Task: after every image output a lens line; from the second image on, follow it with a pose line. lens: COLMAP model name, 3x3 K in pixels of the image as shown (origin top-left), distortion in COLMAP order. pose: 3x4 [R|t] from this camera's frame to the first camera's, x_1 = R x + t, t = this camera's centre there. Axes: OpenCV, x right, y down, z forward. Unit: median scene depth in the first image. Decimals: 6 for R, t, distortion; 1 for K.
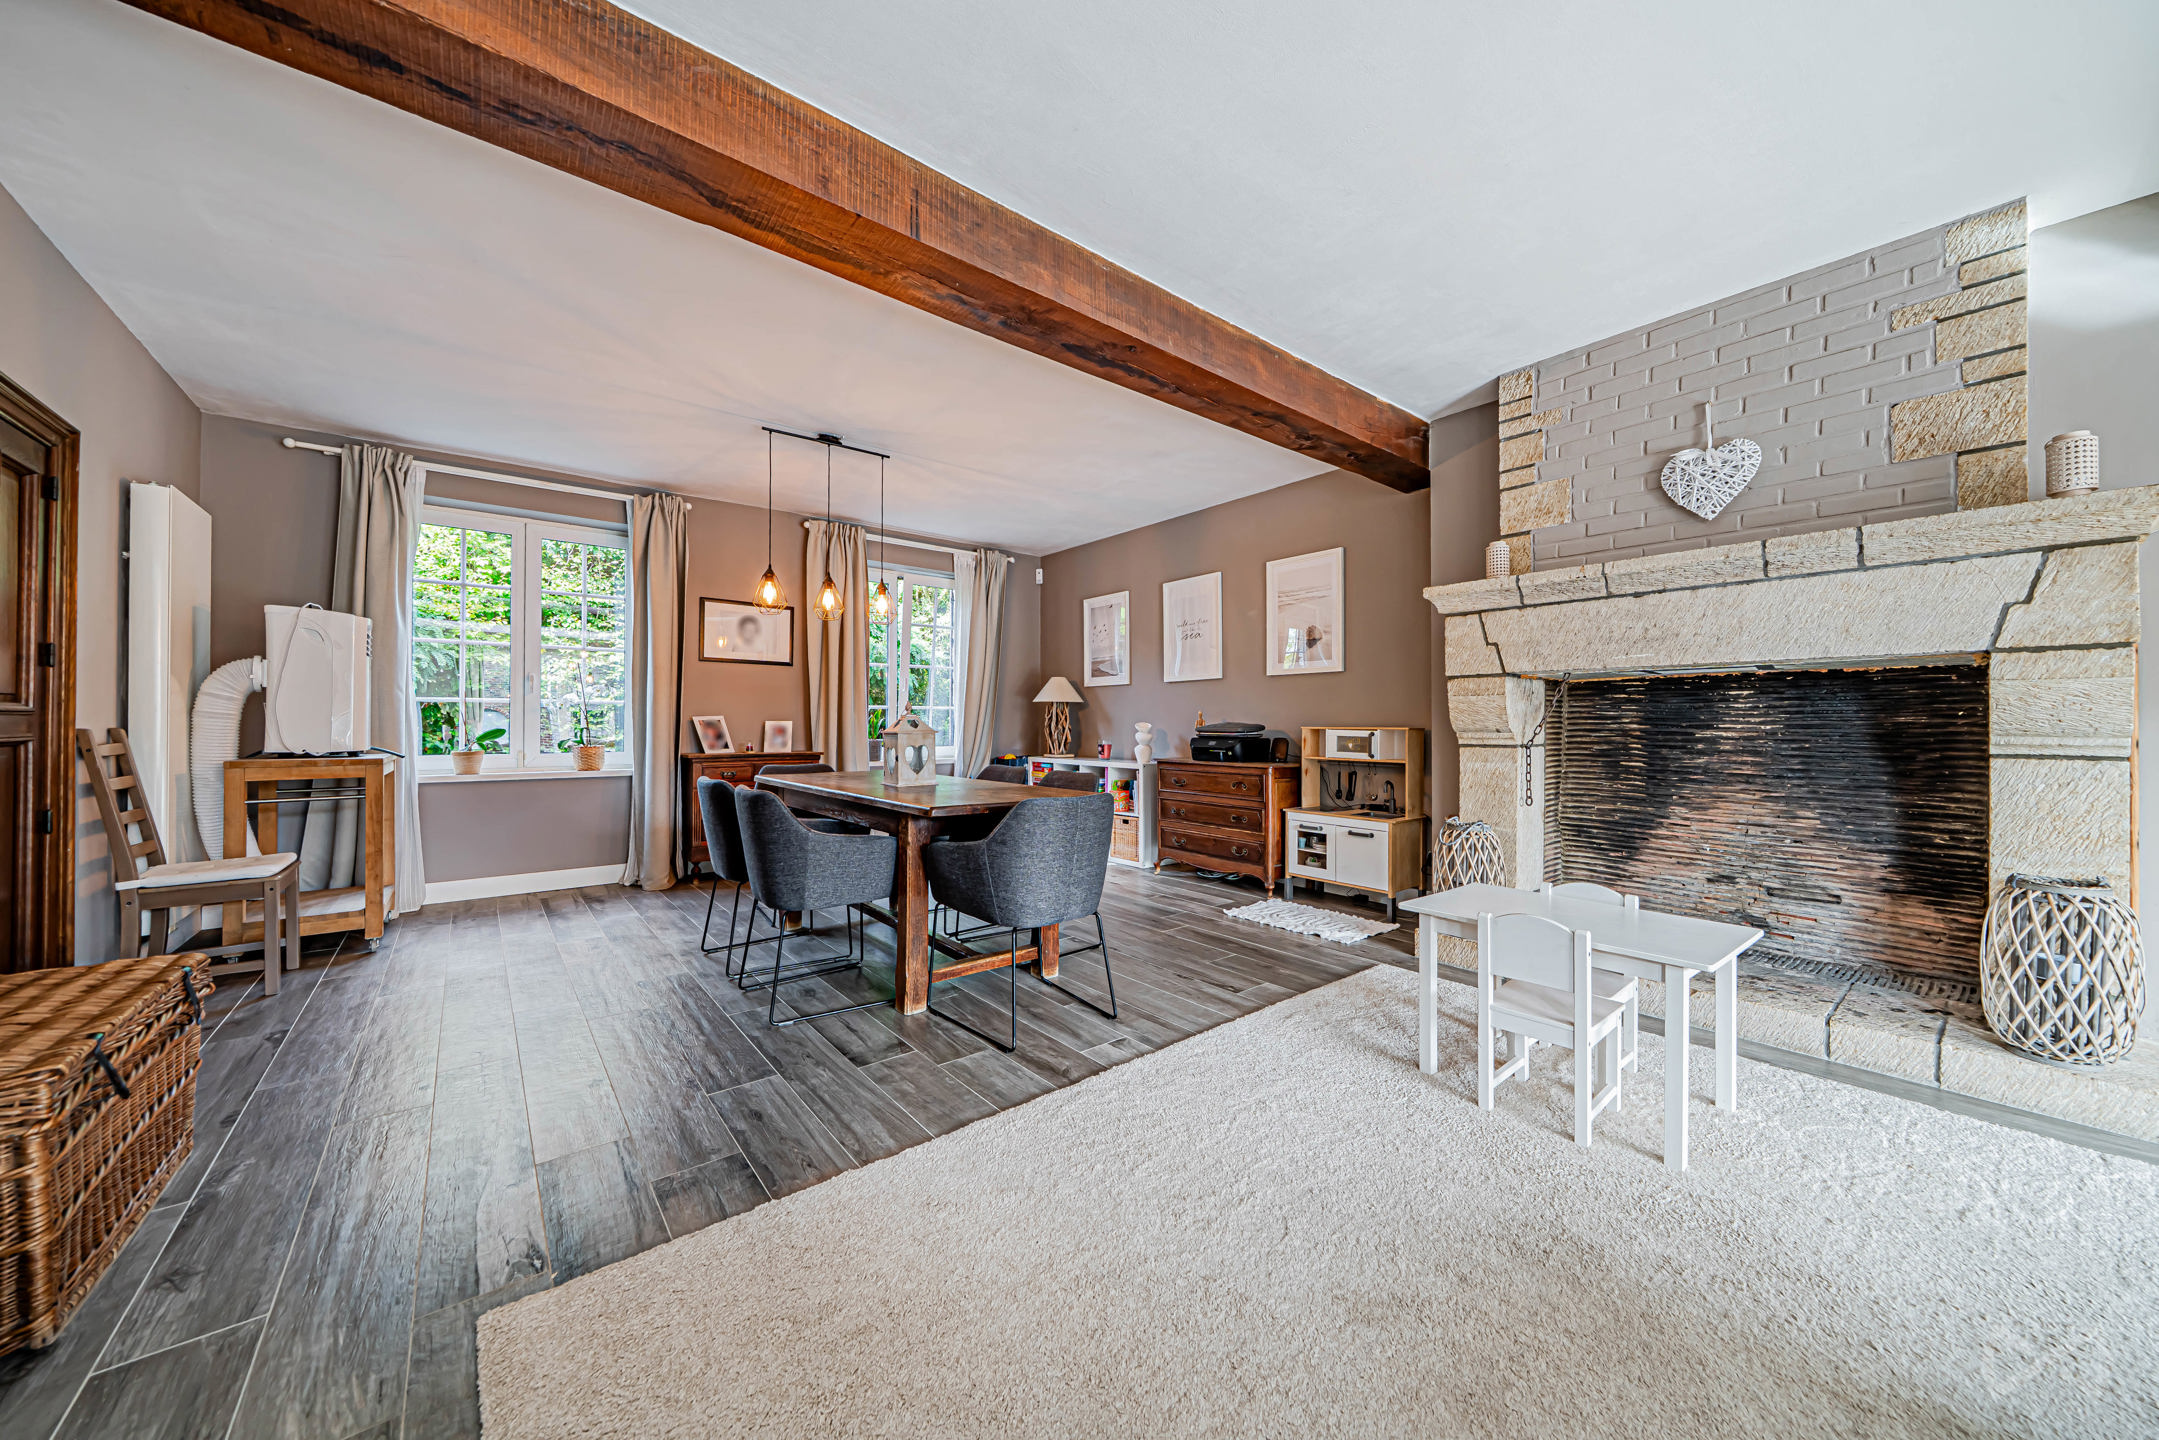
lens RADIAL K [[744.5, 0, 1065.2], [0, 744.5, 722.8], [0, 0, 1]] dist [-0.002606, -0.000045]
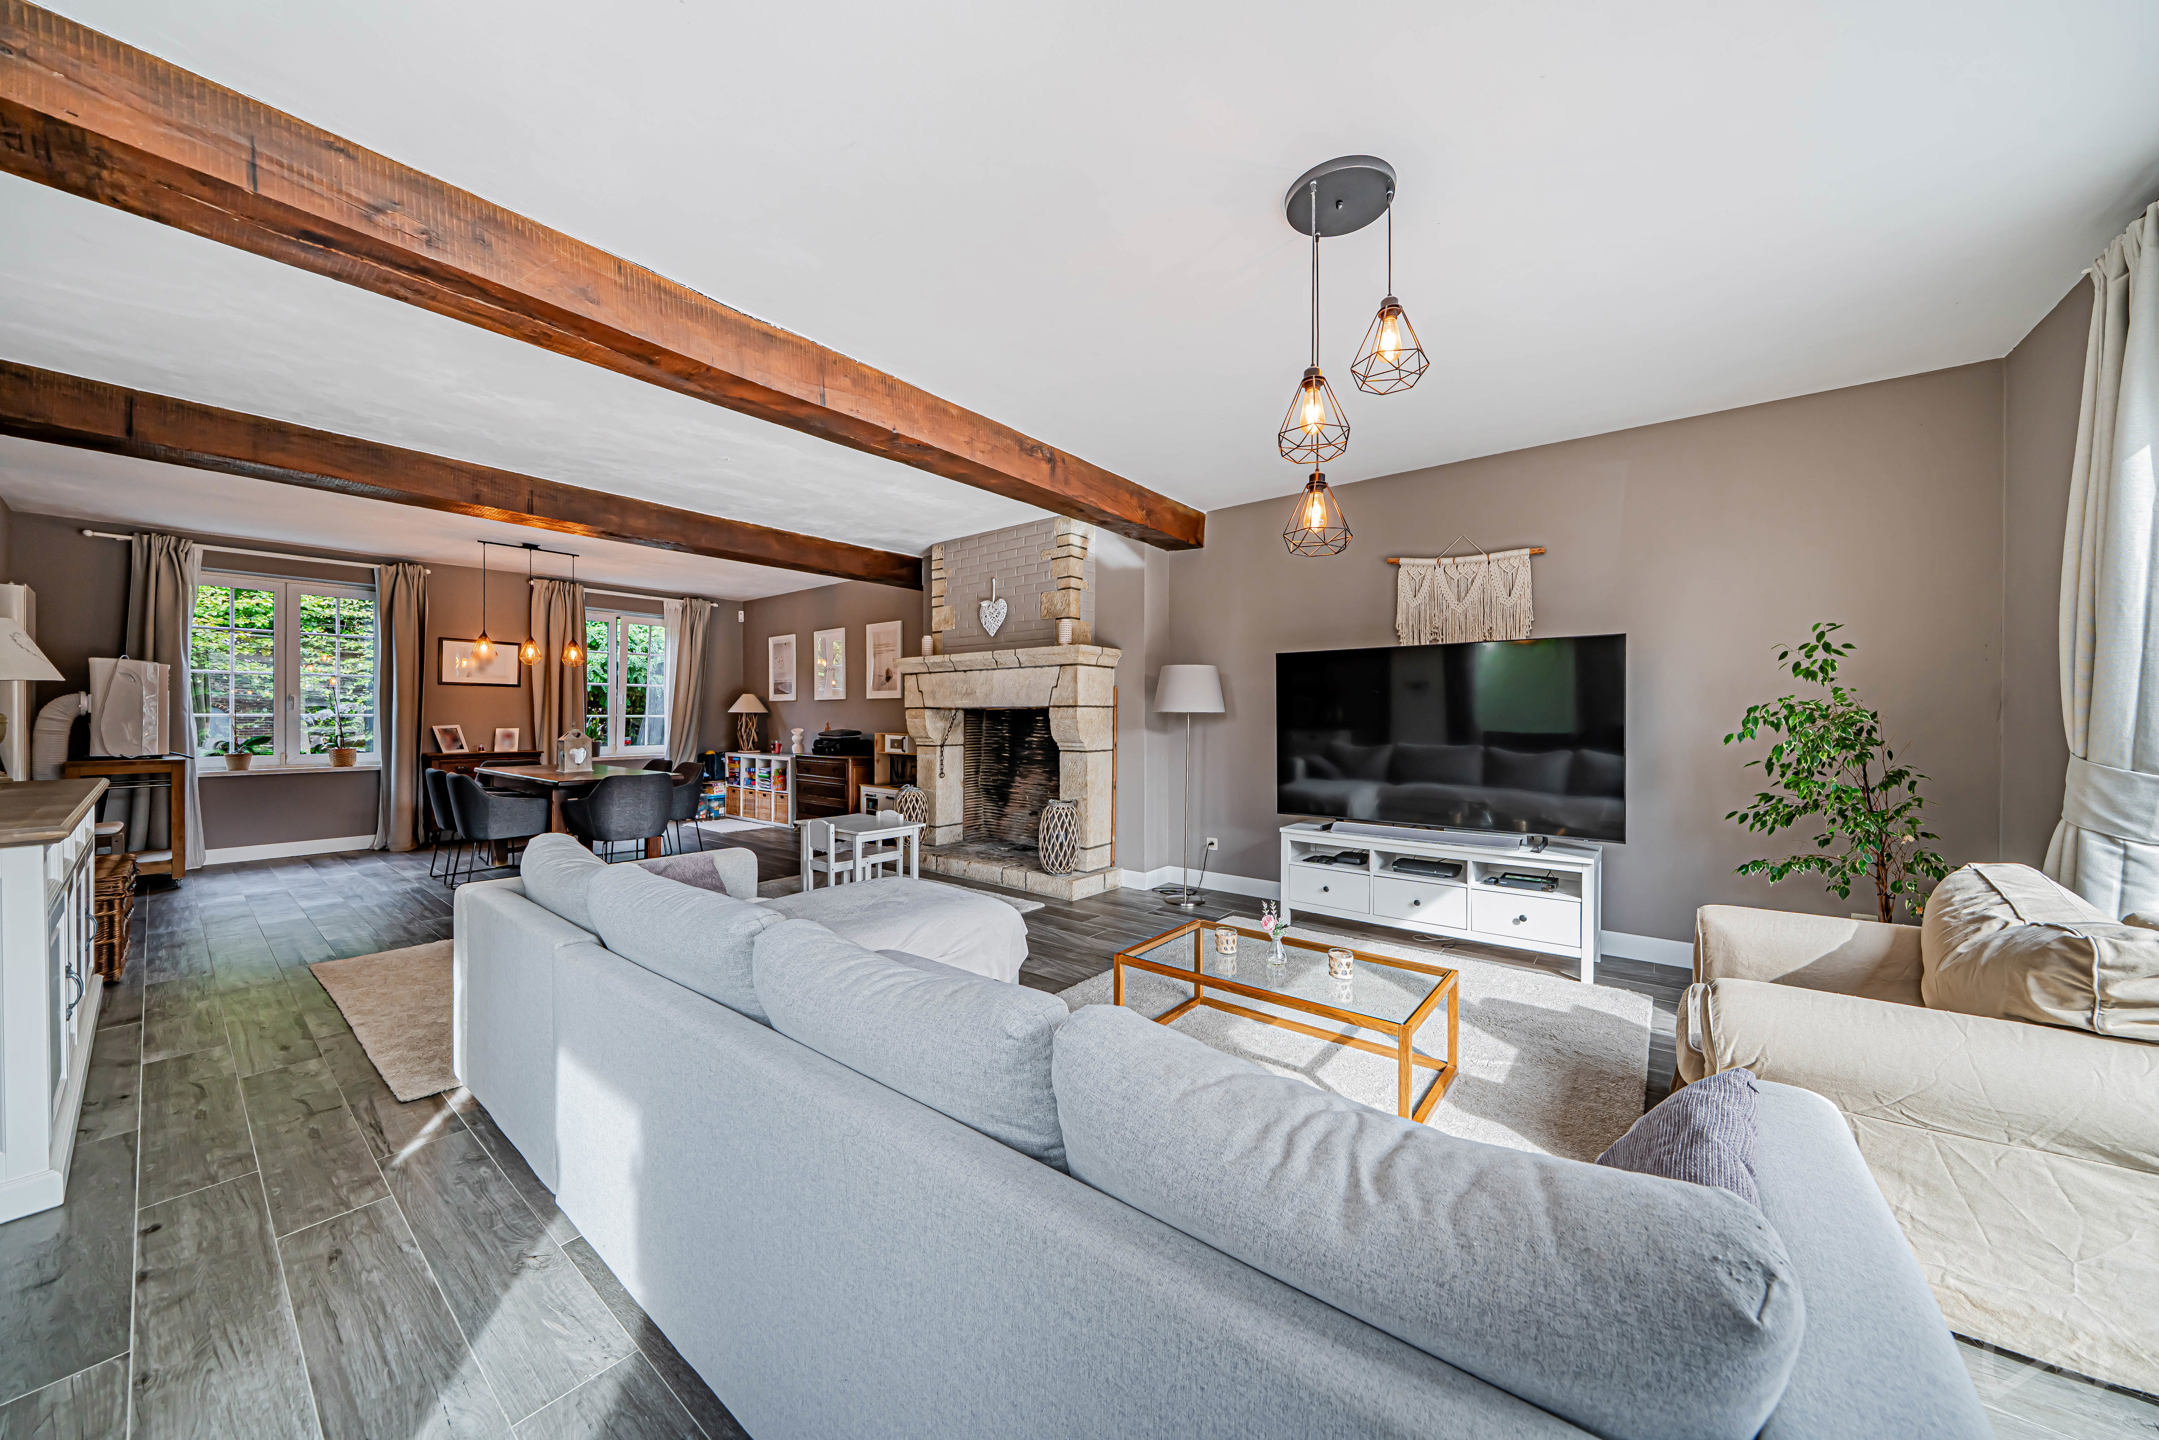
lens RADIAL K [[744.5, 0, 1073.1], [0, 744.5, 720.4], [0, 0, 1]] dist [-0.002606, -0.000045]
pose [[0.976037, -0.000343, 0.217603, 0.387030], [-0.001349, 0.999970, 0.007624, -0.034249], [-0.217599, -0.007735, 0.976008, -0.648297]]
